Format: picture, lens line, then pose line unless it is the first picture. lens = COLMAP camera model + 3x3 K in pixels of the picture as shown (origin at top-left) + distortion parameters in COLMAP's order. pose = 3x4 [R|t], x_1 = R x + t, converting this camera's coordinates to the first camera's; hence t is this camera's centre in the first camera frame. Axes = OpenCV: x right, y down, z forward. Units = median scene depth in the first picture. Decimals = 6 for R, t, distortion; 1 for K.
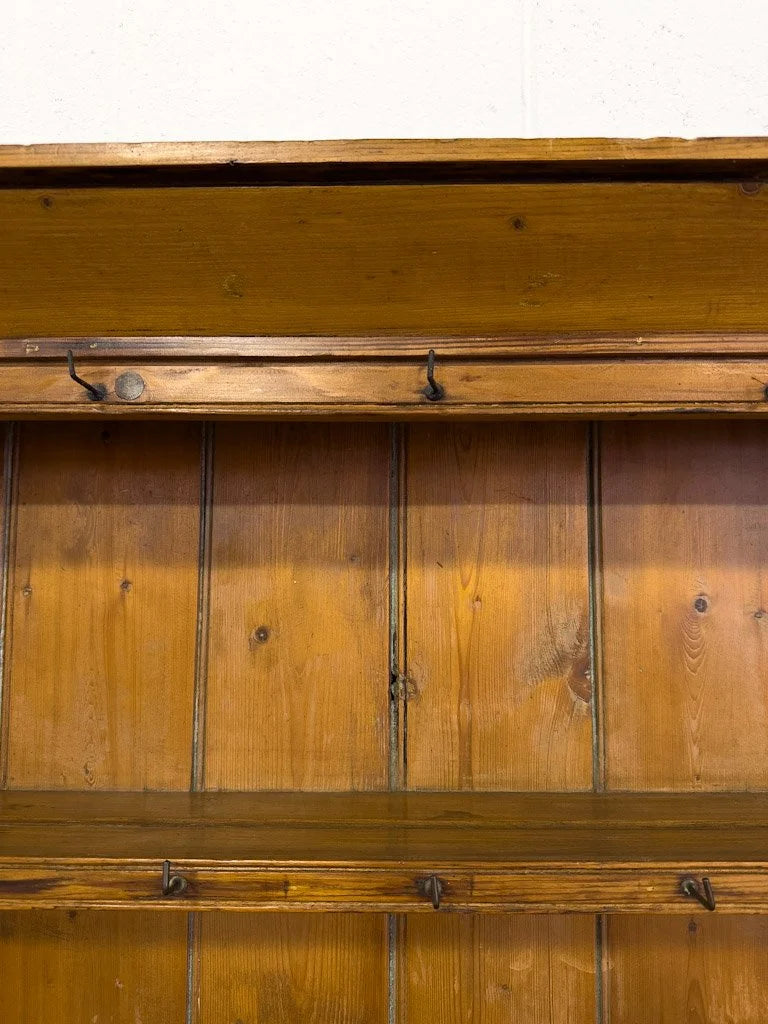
lens RADIAL K [[737.6, 0, 384.0], [0, 737.6, 512.0], [0, 0, 1]] dist [0.179548, -0.391930]
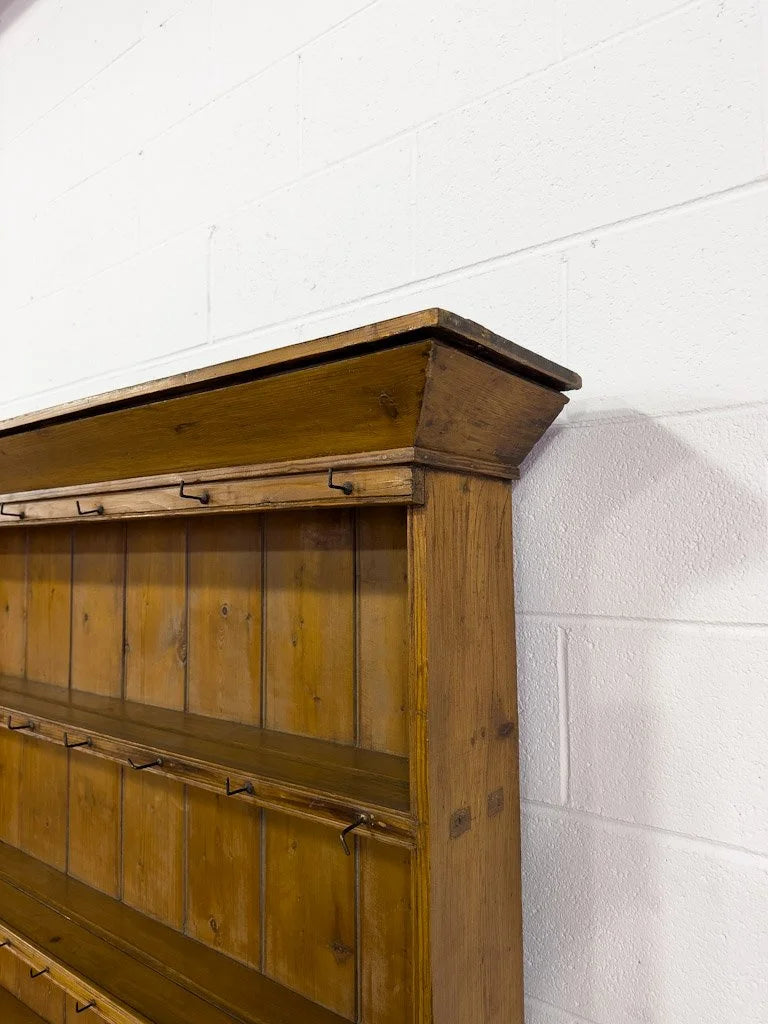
lens RADIAL K [[724.5, 0, 384.0], [0, 724.5, 512.0], [0, 0, 1]] dist [0.000757, 0.000167]
pose [[0.796774, -0.042559, -0.602776, 1.705340], [0.060693, 0.998109, 0.009754, -0.094147], [0.601221, -0.044356, 0.797851, -0.084415]]
